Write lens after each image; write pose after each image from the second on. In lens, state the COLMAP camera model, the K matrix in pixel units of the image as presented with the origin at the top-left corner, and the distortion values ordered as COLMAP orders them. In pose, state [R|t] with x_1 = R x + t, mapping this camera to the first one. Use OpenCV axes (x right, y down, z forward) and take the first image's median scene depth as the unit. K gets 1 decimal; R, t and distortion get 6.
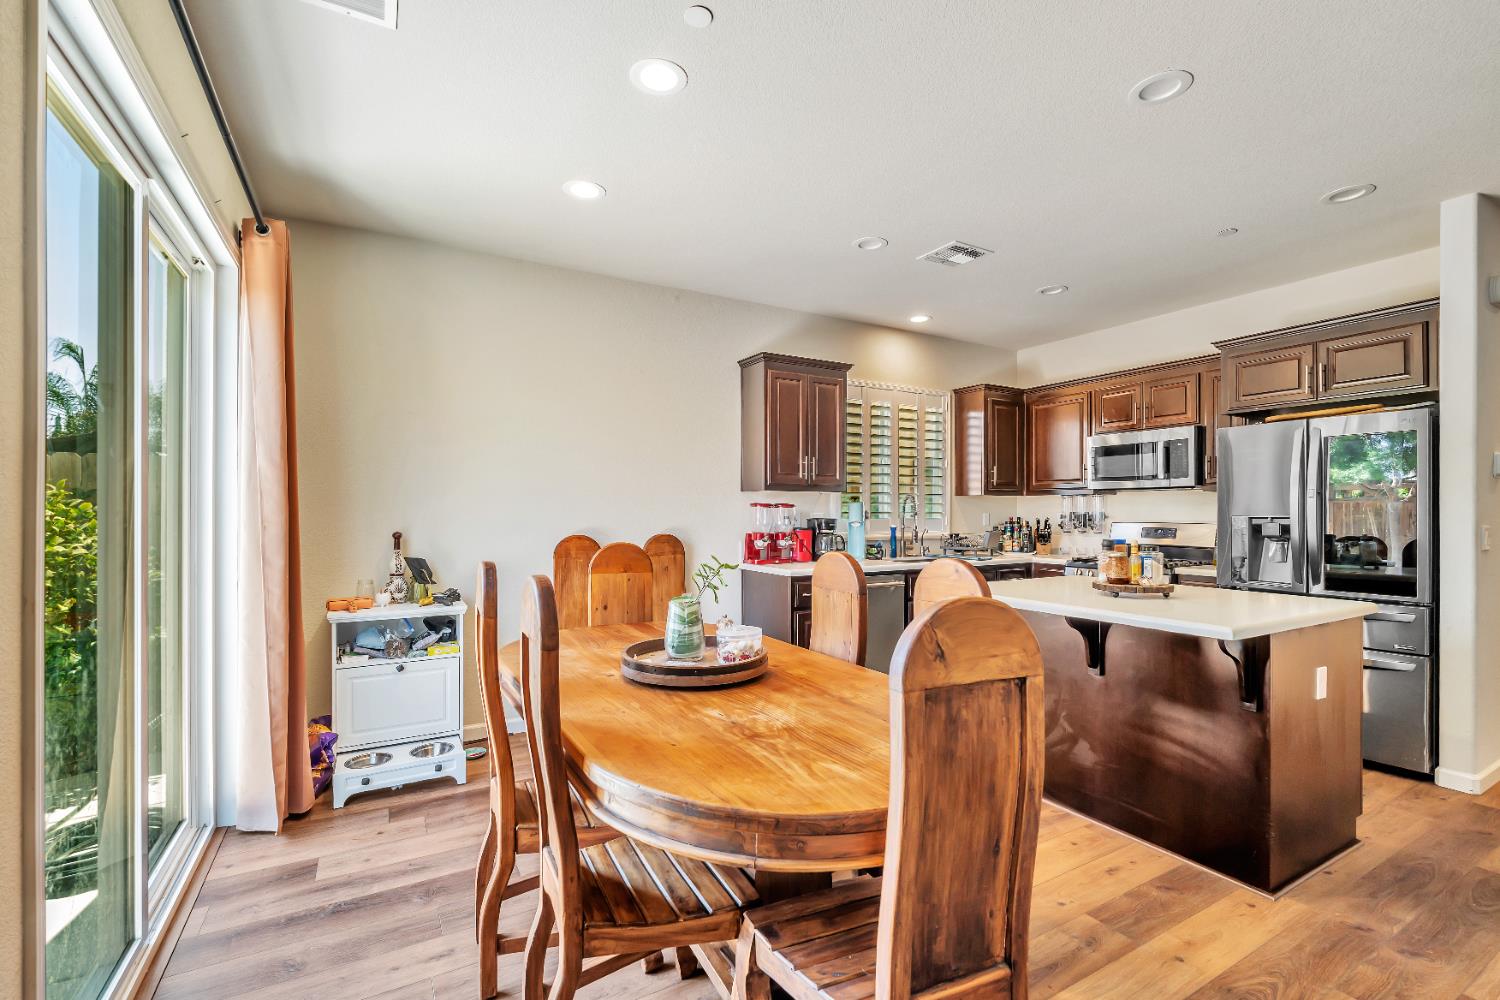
lens RADIAL K [[660.8, 0, 747.8], [0, 660.8, 510.5], [0, 0, 1]] dist [-0.006539, 0.001455]
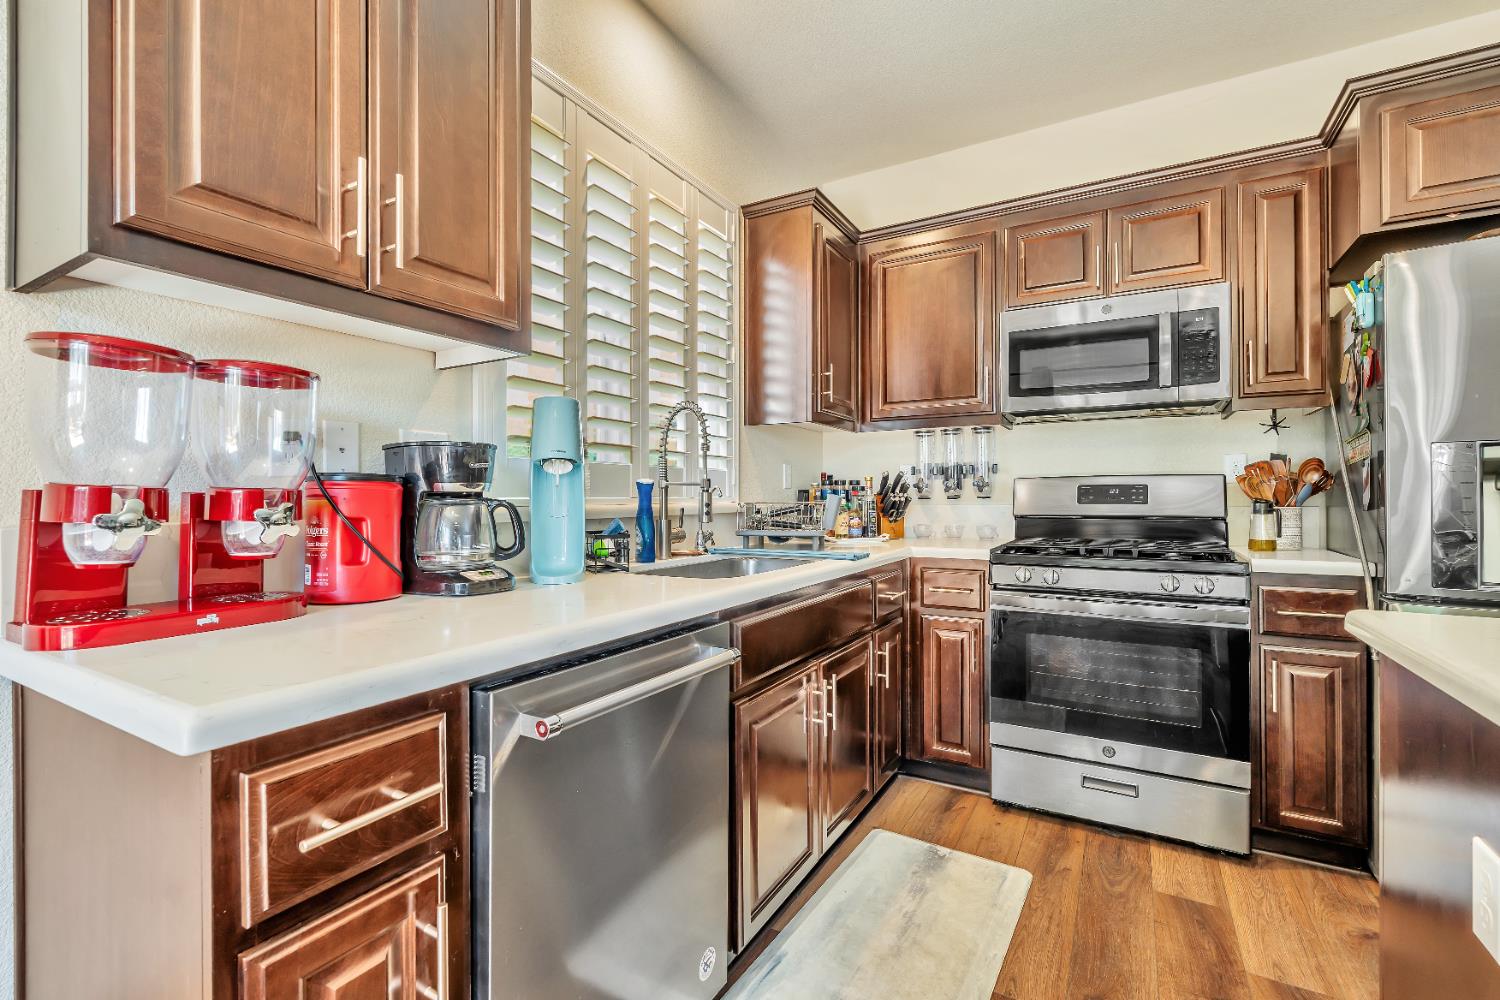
lens RADIAL K [[660.8, 0, 746.9], [0, 660.8, 493.2], [0, 0, 1]] dist [-0.006539, 0.001455]
pose [[0.865608, -0.000467, 0.500721, 0.084114], [0.003330, 0.999983, -0.004825, 0.035436], [-0.500711, 0.005844, 0.865595, 0.687102]]
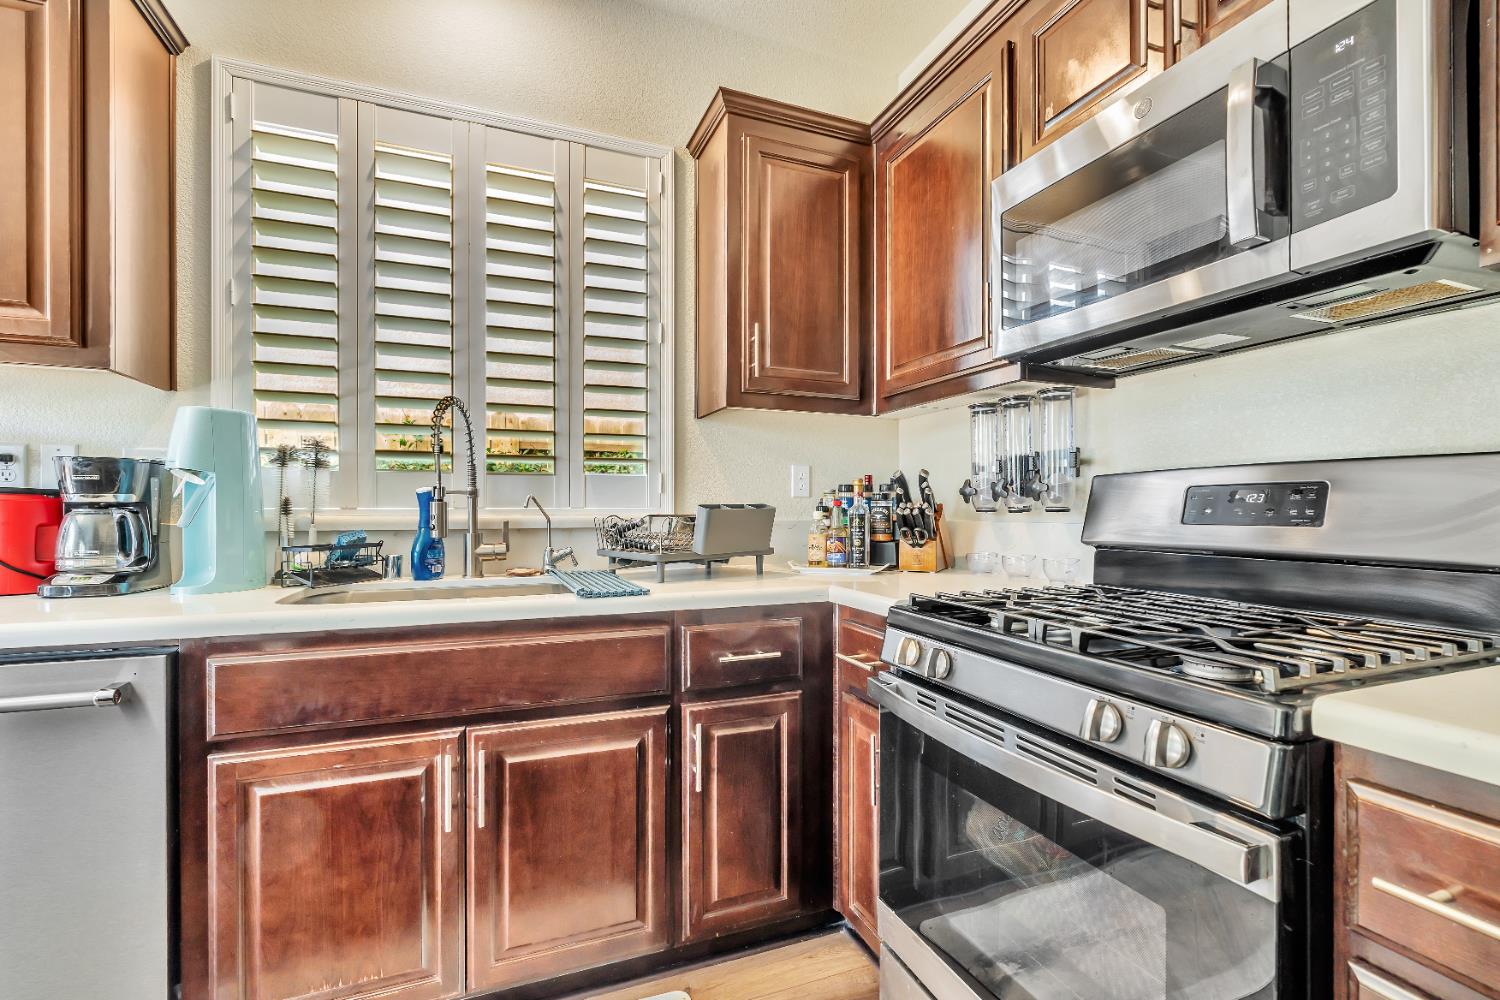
lens RADIAL K [[660.8, 0, 753.4], [0, 660.8, 509.4], [0, 0, 1]] dist [-0.006539, 0.001455]
pose [[0.989879, 0.000326, -0.141911, 0.479106], [0.000247, 0.999992, 0.004017, 0.035066], [0.141911, -0.004011, 0.989871, 0.734197]]
